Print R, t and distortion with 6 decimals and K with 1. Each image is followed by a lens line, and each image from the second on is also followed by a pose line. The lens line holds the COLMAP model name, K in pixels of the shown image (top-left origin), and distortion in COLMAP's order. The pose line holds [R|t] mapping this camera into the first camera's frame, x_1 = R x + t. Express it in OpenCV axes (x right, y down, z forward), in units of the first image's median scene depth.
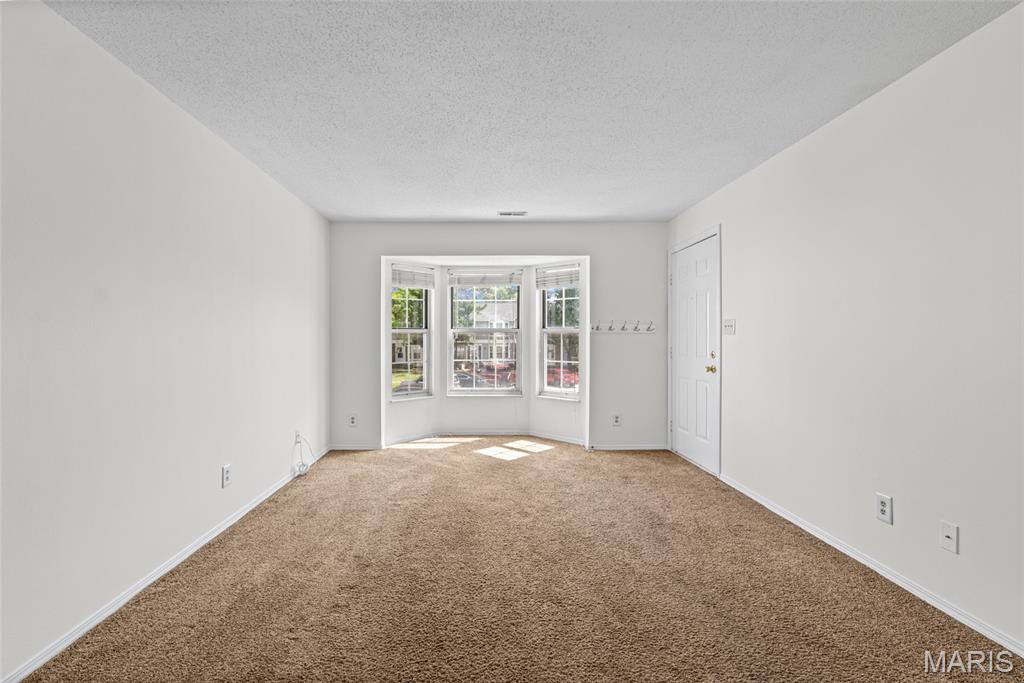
lens RADIAL K [[462.2, 0, 474.8], [0, 462.2, 345.1], [0, 0, 1]] dist [-0.001960, 0.000777]
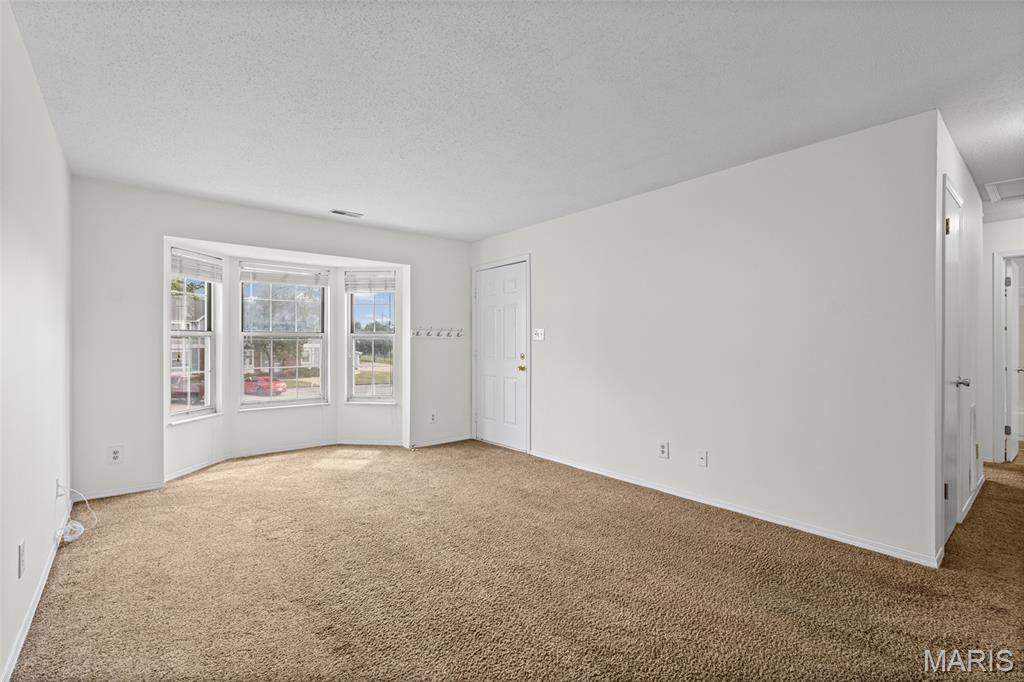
lens RADIAL K [[462.2, 0, 499.5], [0, 462.2, 348.8], [0, 0, 1]] dist [-0.001960, 0.000777]
pose [[0.775593, -0.006673, 0.631198, -0.265668], [0.007774, 0.999969, 0.001020, -0.001375], [-0.631185, 0.004115, 0.775621, 0.053762]]
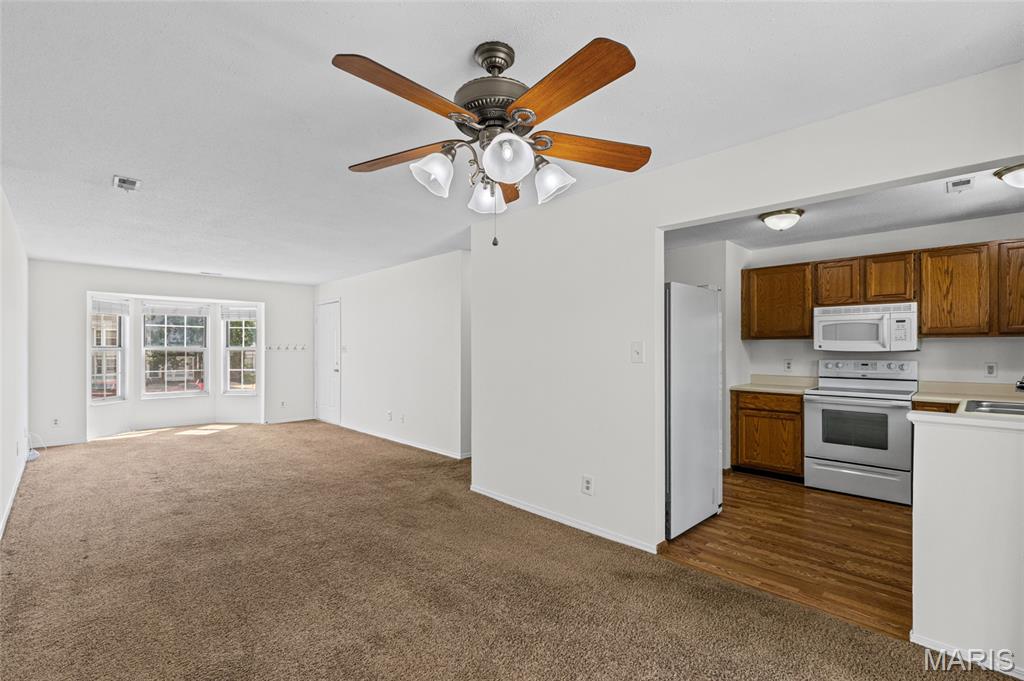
lens RADIAL K [[462.2, 0, 506.1], [0, 462.2, 344.3], [0, 0, 1]] dist [-0.001960, 0.000777]
pose [[0.708418, 0.007648, 0.705752, -0.292084], [0.010207, 0.999726, -0.021079, -0.008116], [-0.705720, 0.022137, 0.708145, -0.728332]]
